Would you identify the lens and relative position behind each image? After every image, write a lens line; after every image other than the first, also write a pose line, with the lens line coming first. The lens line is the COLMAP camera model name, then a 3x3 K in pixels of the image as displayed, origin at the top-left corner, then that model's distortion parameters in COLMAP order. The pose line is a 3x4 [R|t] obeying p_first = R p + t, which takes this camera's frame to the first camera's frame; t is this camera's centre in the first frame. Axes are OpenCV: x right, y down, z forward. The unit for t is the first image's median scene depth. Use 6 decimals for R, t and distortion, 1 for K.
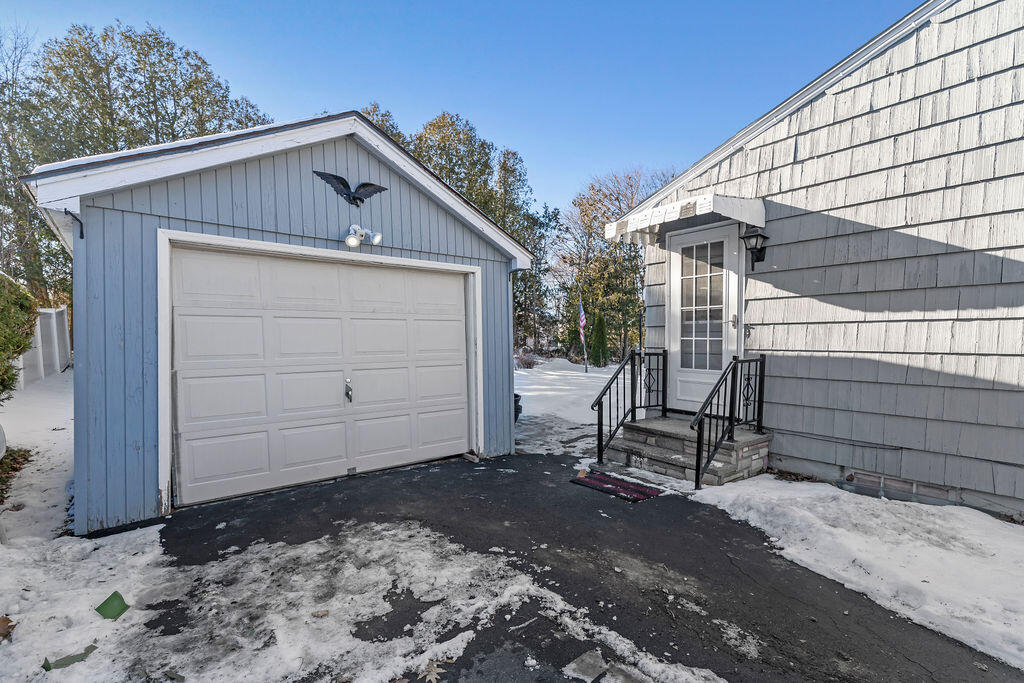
lens RADIAL K [[469.1, 0, 515.3], [0, 469.1, 319.8], [0, 0, 1]] dist [0.000294, -0.000215]
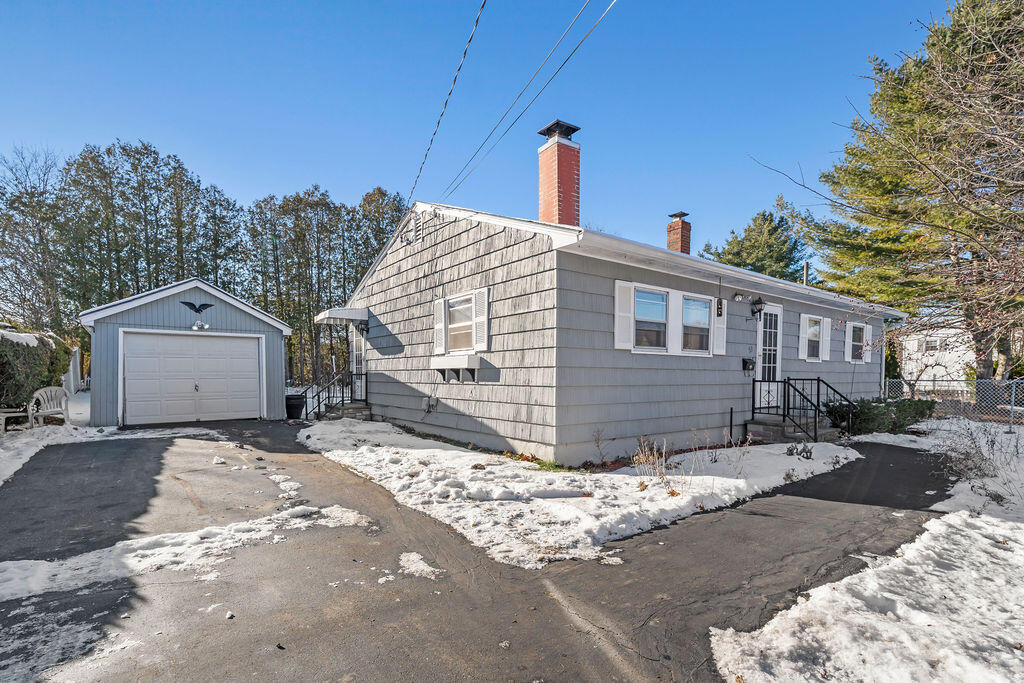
lens RADIAL K [[493.7, 0, 512.0], [0, 493.7, 341.5], [0, 0, 1]] dist [0.000169, 0.000131]
pose [[0.999510, -0.001732, -0.031264, 1.407147], [0.000883, 0.999630, -0.027172, -0.016748], [0.031300, 0.027131, 0.999142, -1.577043]]
